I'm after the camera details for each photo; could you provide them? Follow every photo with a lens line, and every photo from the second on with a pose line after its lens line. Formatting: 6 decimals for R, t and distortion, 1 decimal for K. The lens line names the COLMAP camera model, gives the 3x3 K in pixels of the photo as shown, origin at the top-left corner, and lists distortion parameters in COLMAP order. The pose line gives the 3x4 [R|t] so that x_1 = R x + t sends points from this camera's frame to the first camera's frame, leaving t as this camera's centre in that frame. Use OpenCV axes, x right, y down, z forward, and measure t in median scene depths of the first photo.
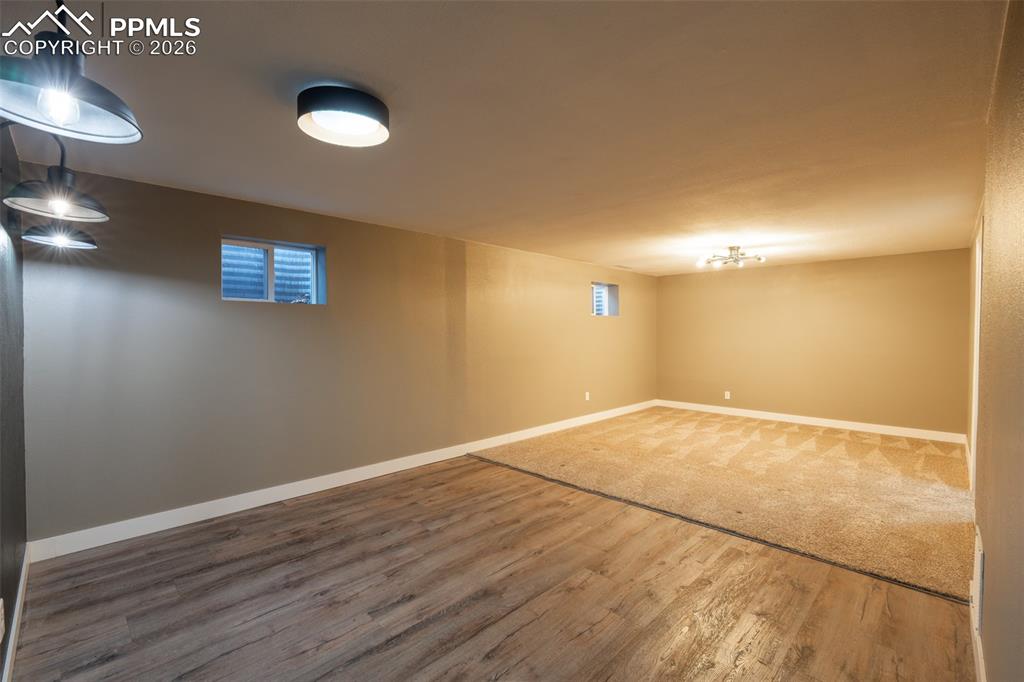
lens RADIAL K [[452.4, 0, 507.1], [0, 452.4, 338.9], [0, 0, 1]] dist [-0.008612, 0.001353]
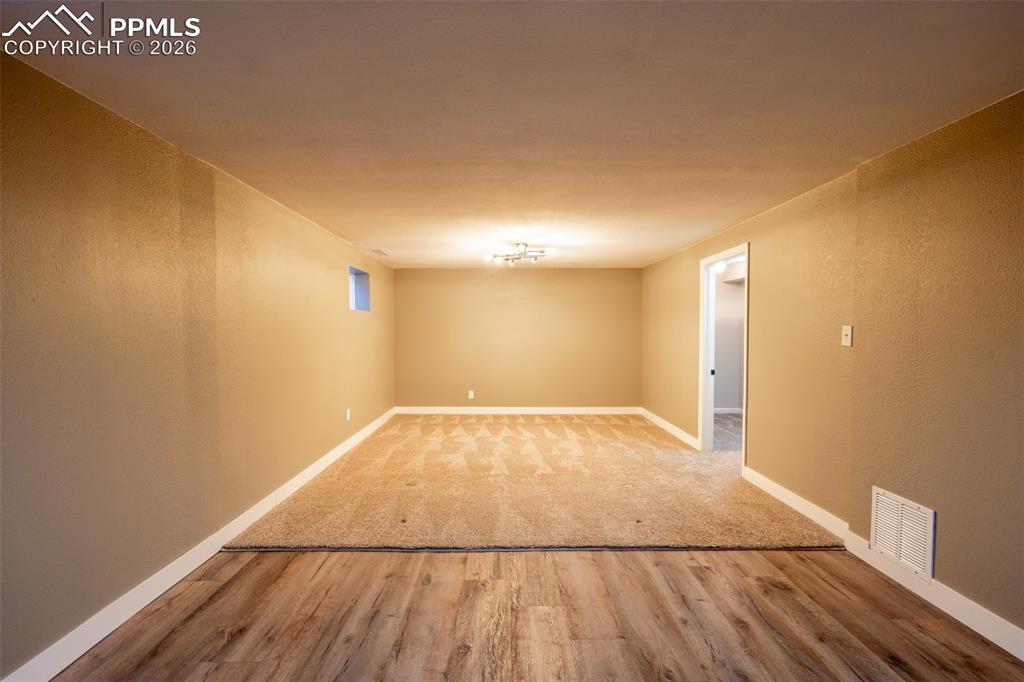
lens RADIAL K [[452.4, 0, 506.1], [0, 452.4, 335.9], [0, 0, 1]] dist [-0.008612, 0.001353]
pose [[0.708552, -0.008844, 0.705603, -0.346750], [0.012959, 0.999916, -0.000480, -0.006863], [-0.705539, 0.009484, 0.708607, 0.525157]]
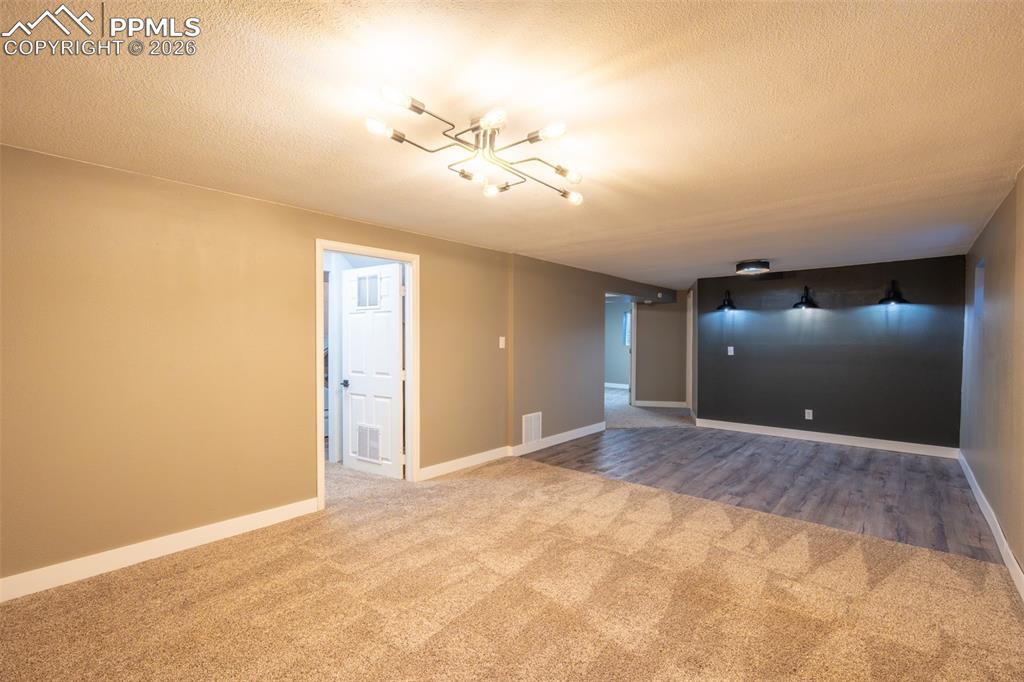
lens RADIAL K [[452.4, 0, 509.9], [0, 452.4, 343.2], [0, 0, 1]] dist [-0.008612, 0.001353]
pose [[-0.998024, -0.004227, -0.062684, 0.808477], [-0.006033, 0.999571, 0.028650, -0.041102], [0.062536, 0.028972, -0.997622, 2.229484]]
